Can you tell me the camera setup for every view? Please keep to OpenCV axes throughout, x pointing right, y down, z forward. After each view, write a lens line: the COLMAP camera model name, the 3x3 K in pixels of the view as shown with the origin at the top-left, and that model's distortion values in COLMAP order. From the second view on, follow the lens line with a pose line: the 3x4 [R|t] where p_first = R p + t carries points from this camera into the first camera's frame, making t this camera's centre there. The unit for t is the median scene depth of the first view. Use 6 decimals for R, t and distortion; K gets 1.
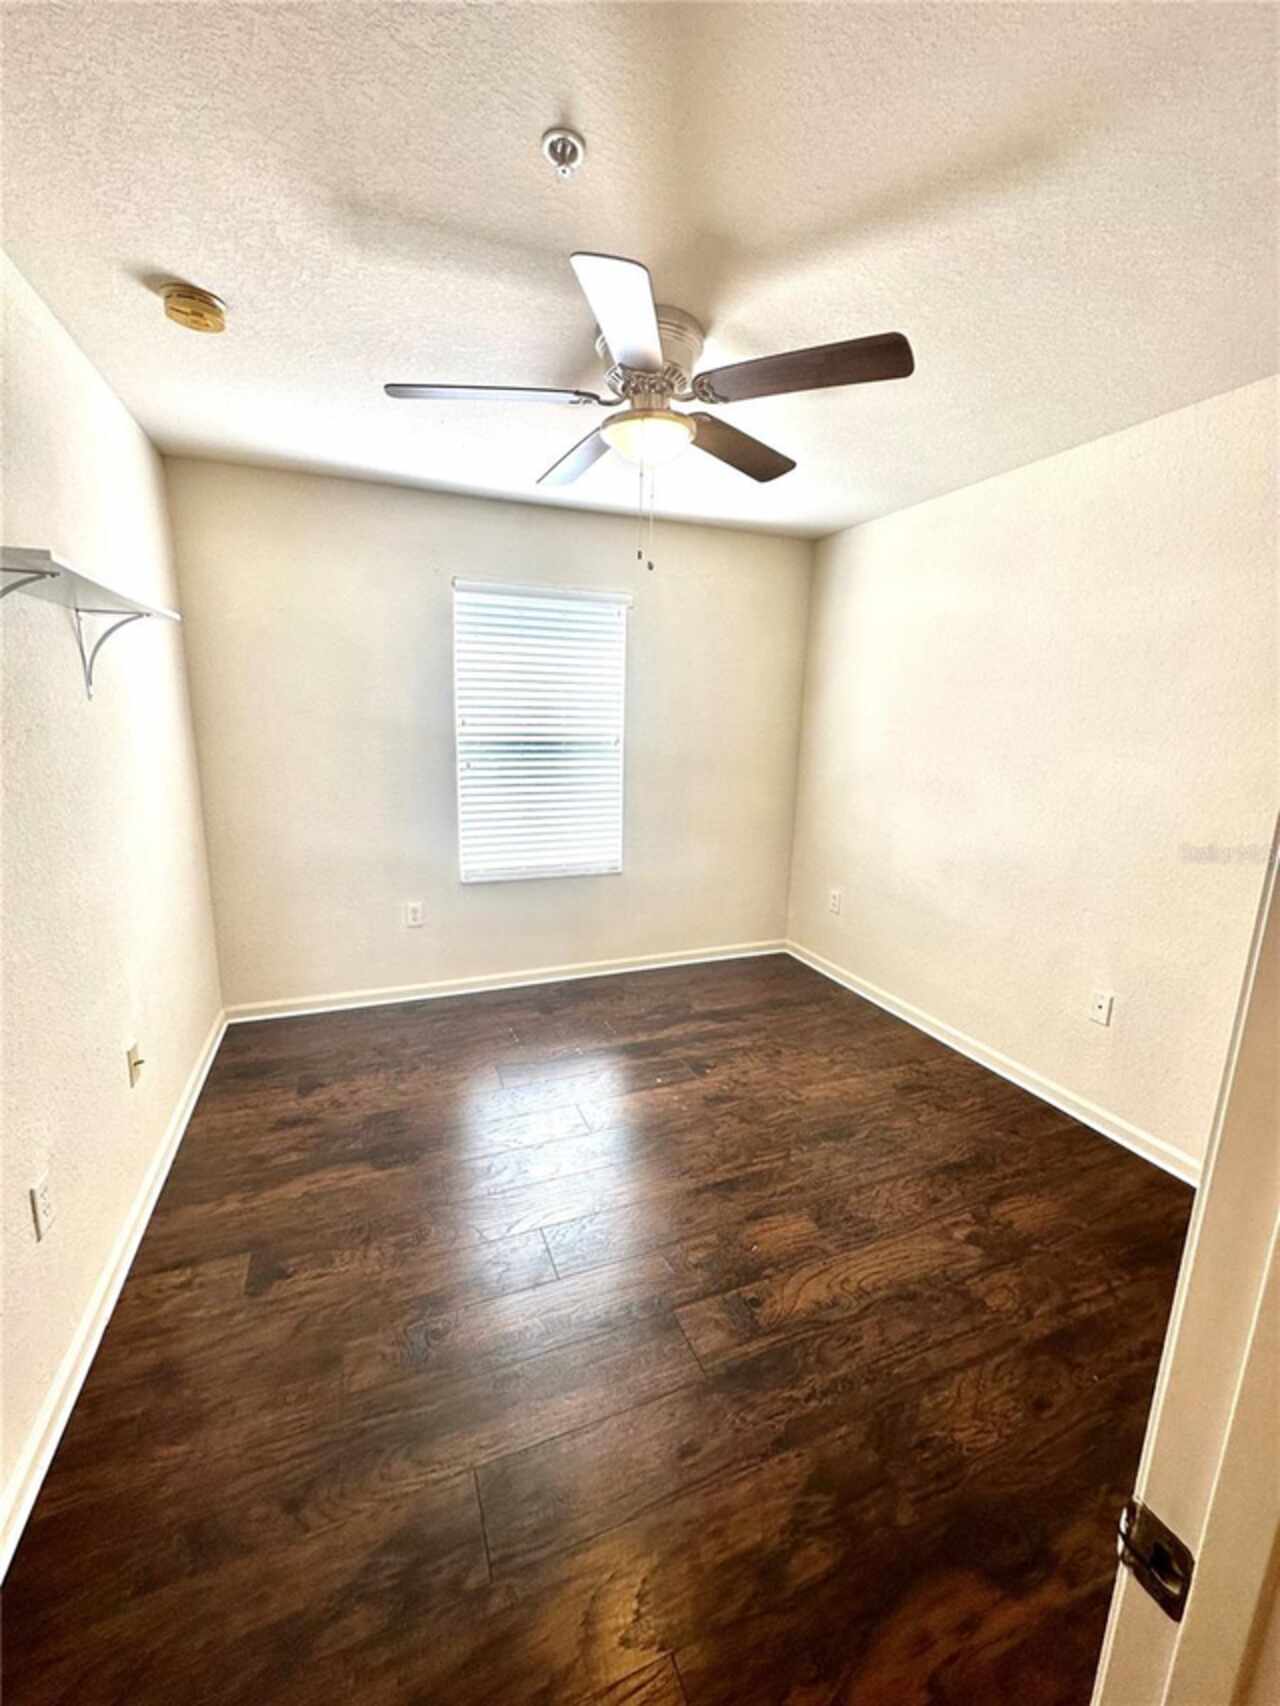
lens RADIAL K [[680.8, 0, 640.0], [0, 680.8, 853.0], [0, 0, 1]] dist [-0.002325, 0.000184]
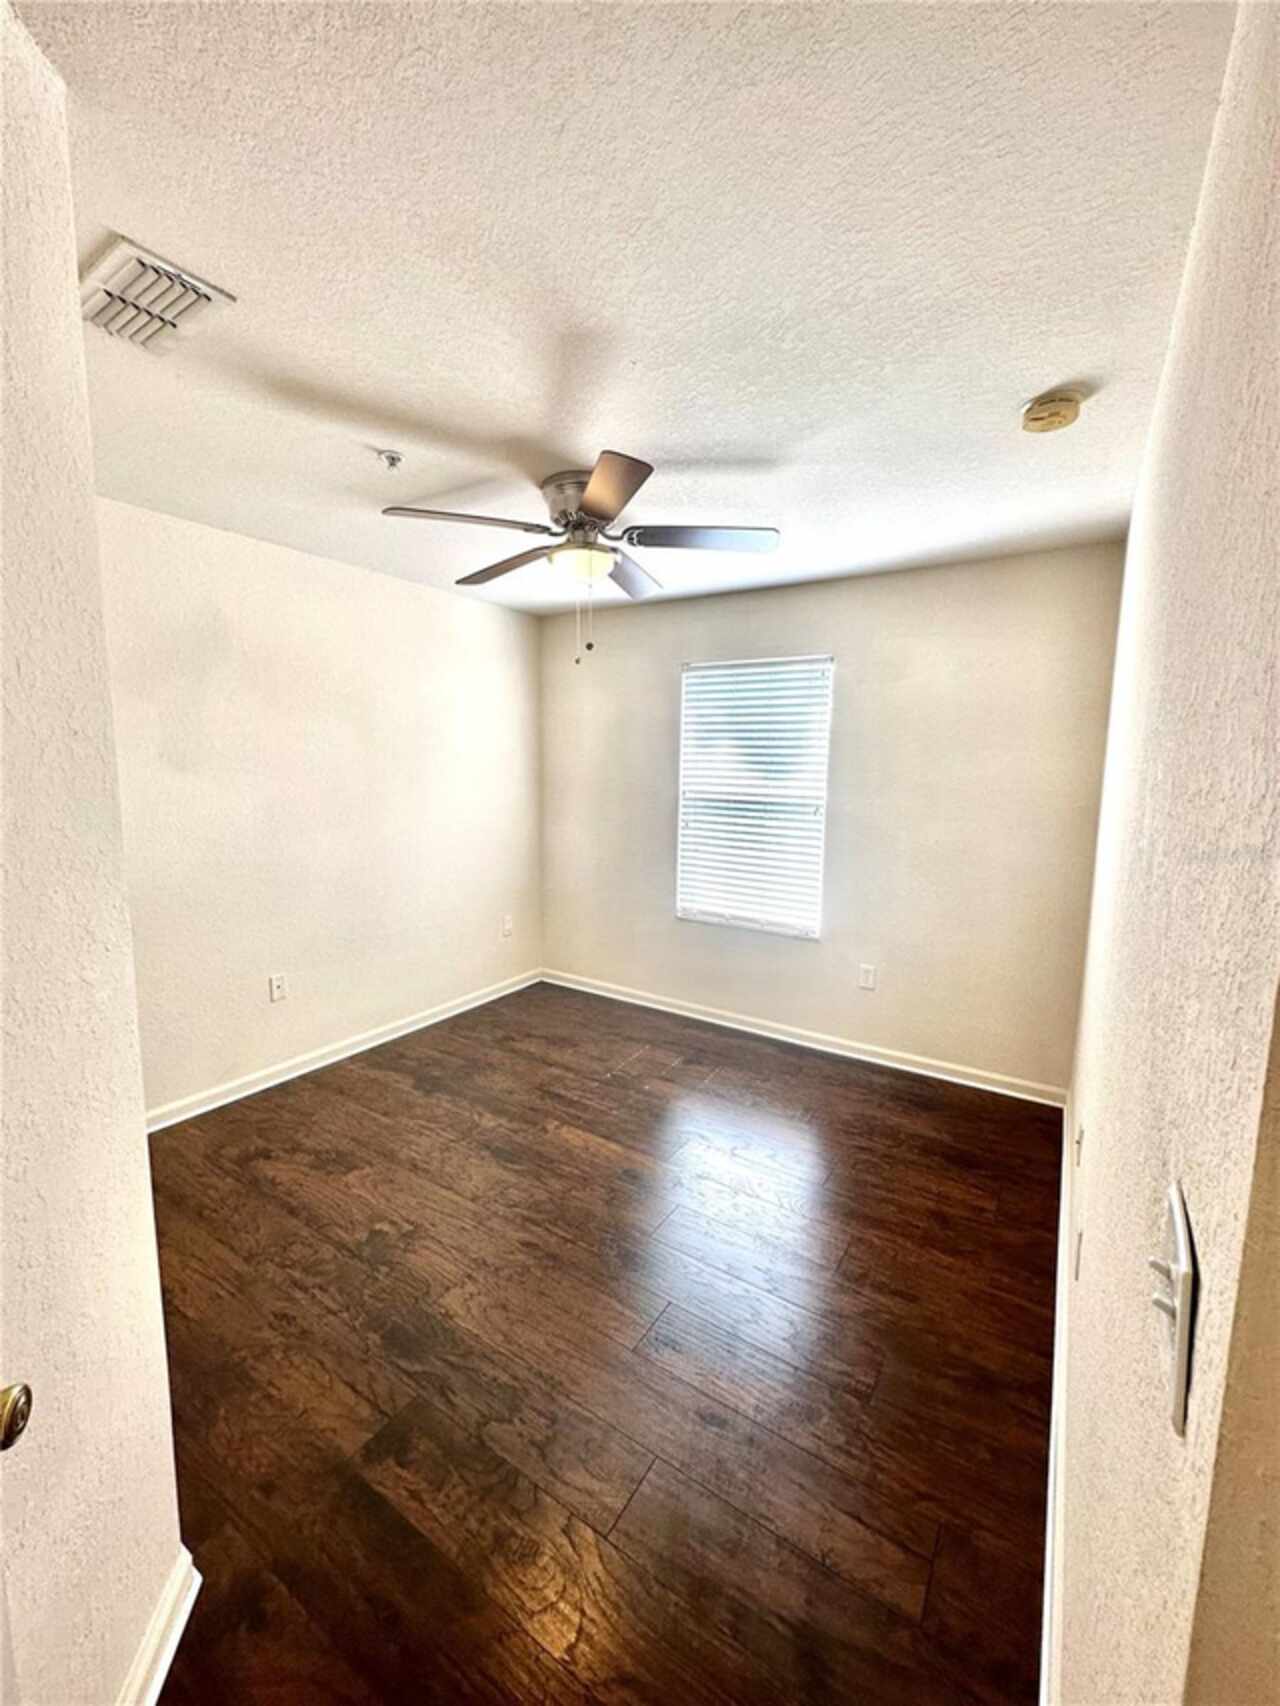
lens RADIAL K [[680.8, 0, 640.0], [0, 680.8, 853.0], [0, 0, 1]] dist [-0.002325, 0.000184]
pose [[0.578081, 0.092713, -0.810695, 0.640544], [-0.176534, 0.984204, -0.013325, -0.038027], [0.796655, 0.150818, 0.585317, 0.248539]]
